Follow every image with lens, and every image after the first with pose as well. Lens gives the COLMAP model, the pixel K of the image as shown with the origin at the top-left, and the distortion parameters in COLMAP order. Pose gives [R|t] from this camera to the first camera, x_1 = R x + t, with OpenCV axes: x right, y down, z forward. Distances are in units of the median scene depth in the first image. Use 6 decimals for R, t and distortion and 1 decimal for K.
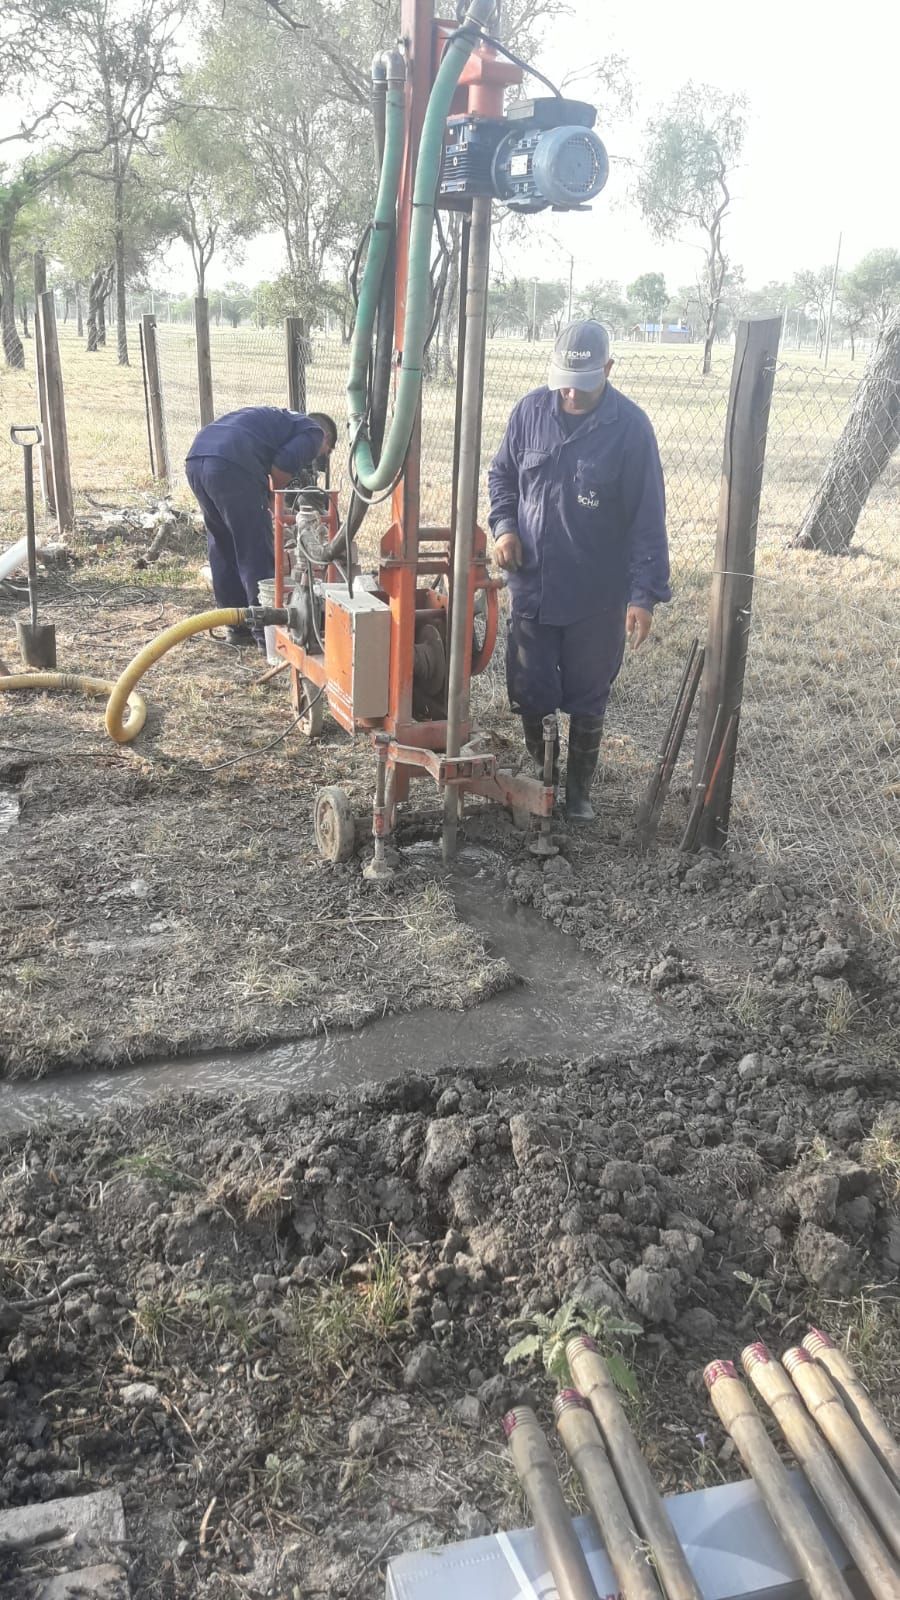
lens RADIAL K [[1306.9, 0, 450.0], [0, 1306.9, 800.0], [0, 0, 1]] dist [0.060956, -0.093118]
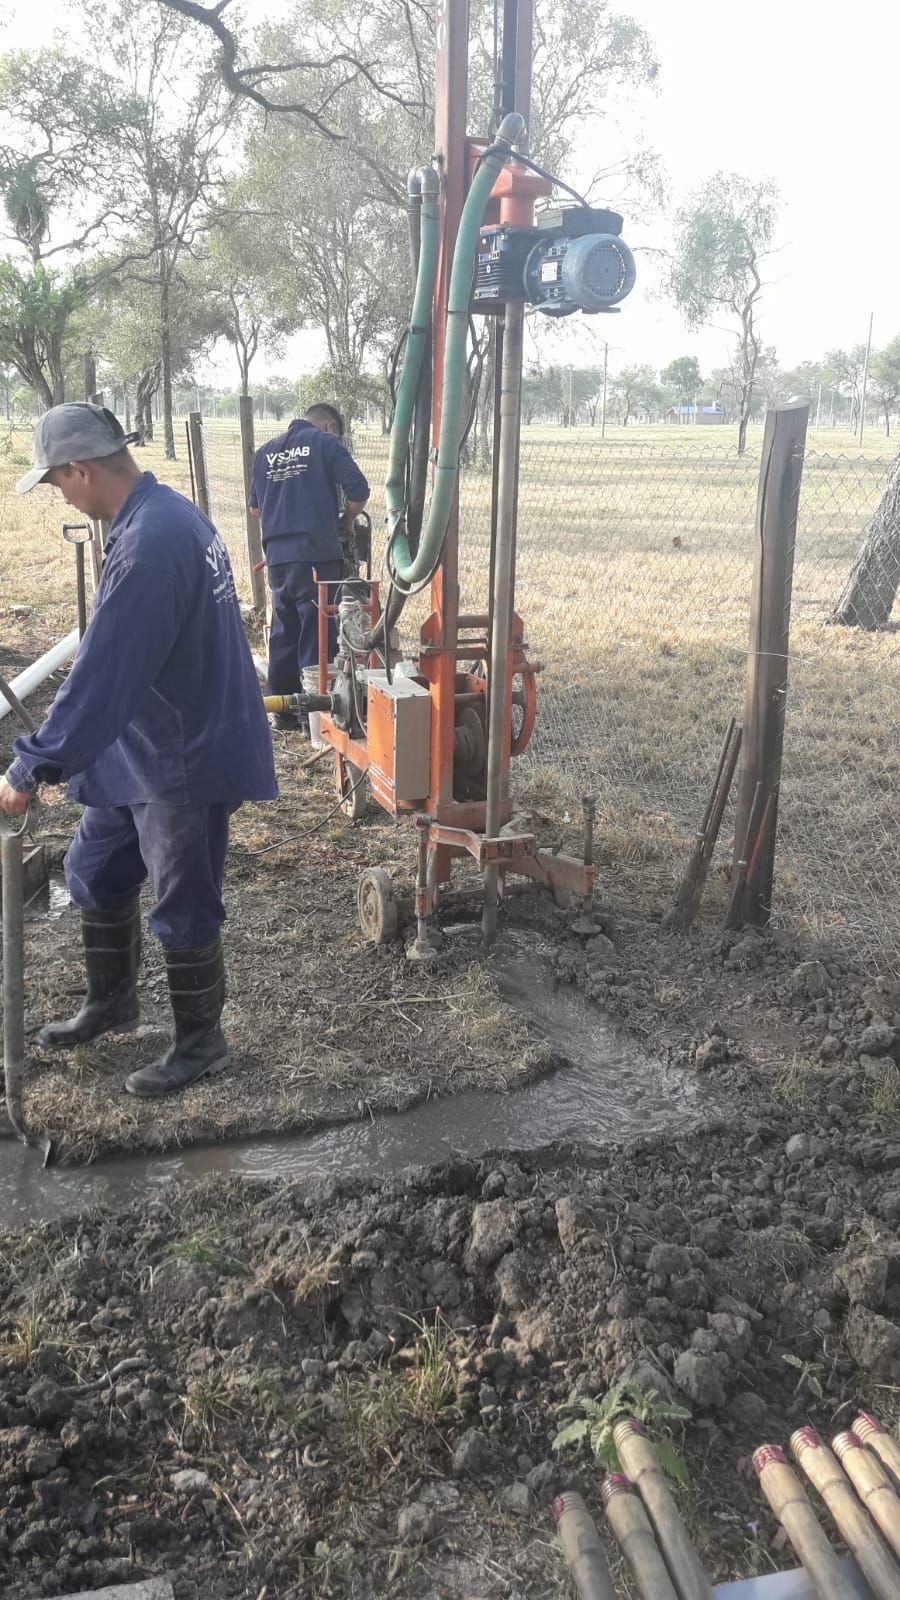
lens RADIAL K [[1306.9, 0, 450.0], [0, 1306.9, 800.0], [0, 0, 1]] dist [0.060956, -0.093118]
pose [[0.999360, -0.014582, -0.032676, 0.001999], [0.012595, 0.998107, -0.060201, -0.002720], [0.033492, 0.059751, 0.997651, -0.017519]]
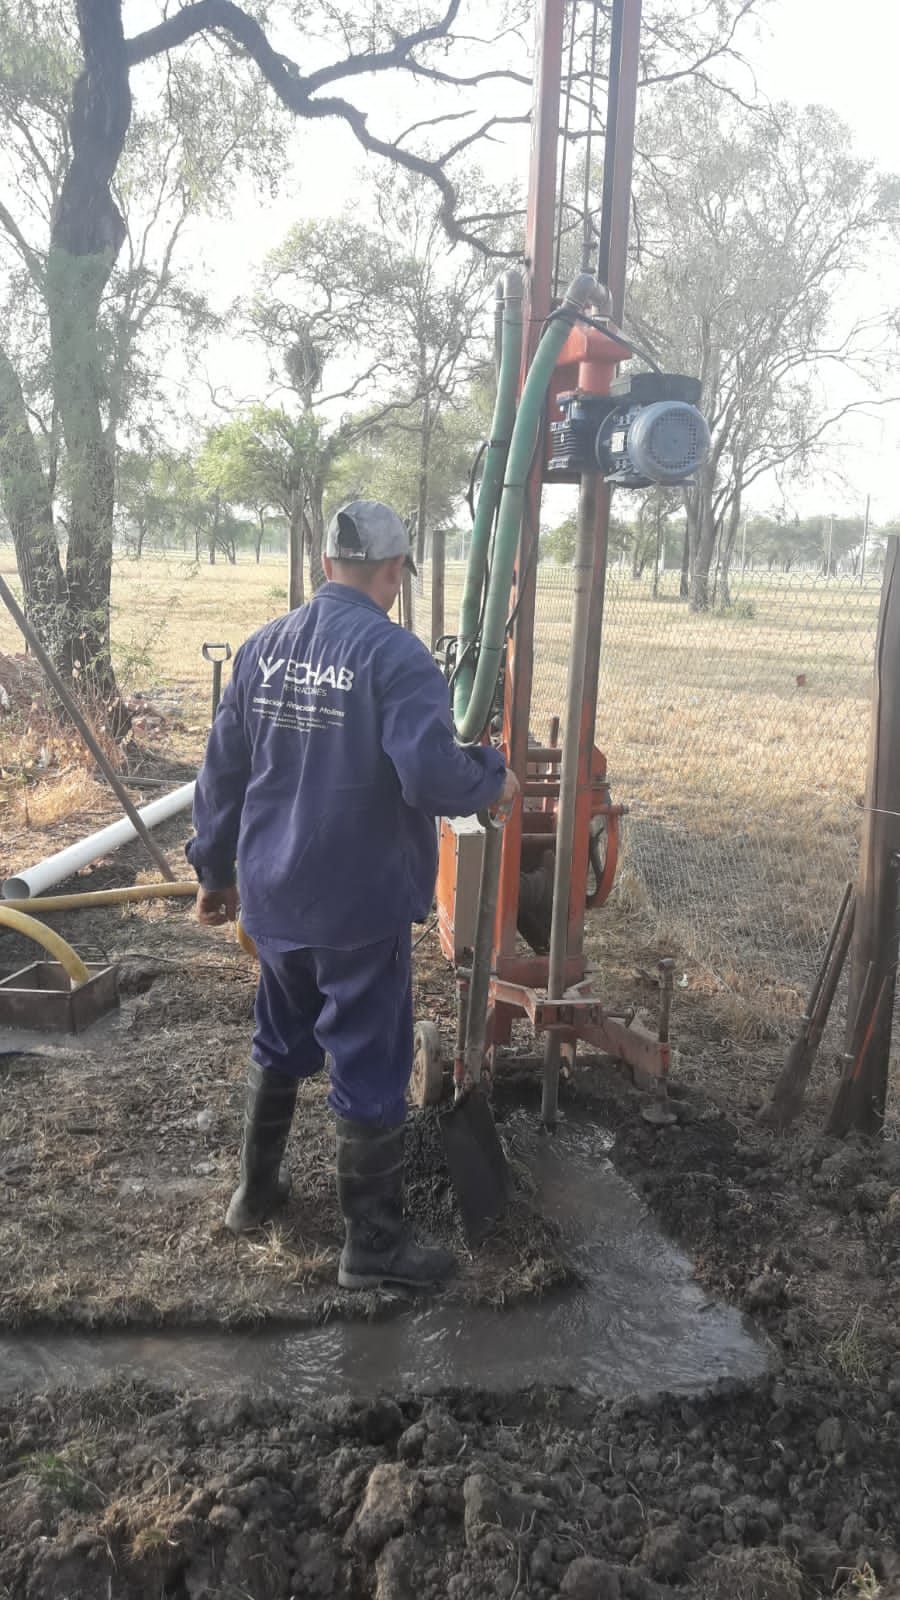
lens RADIAL K [[1307.9, 0, 458.3], [0, 1307.9, 806.6], [0, 0, 1]] dist [0.044838, -0.096836]
pose [[0.976224, 0.042302, -0.212595, 0.163049], [-0.075801, 0.985472, -0.151983, -0.030729], [0.203077, 0.164484, 0.965248, 0.137557]]
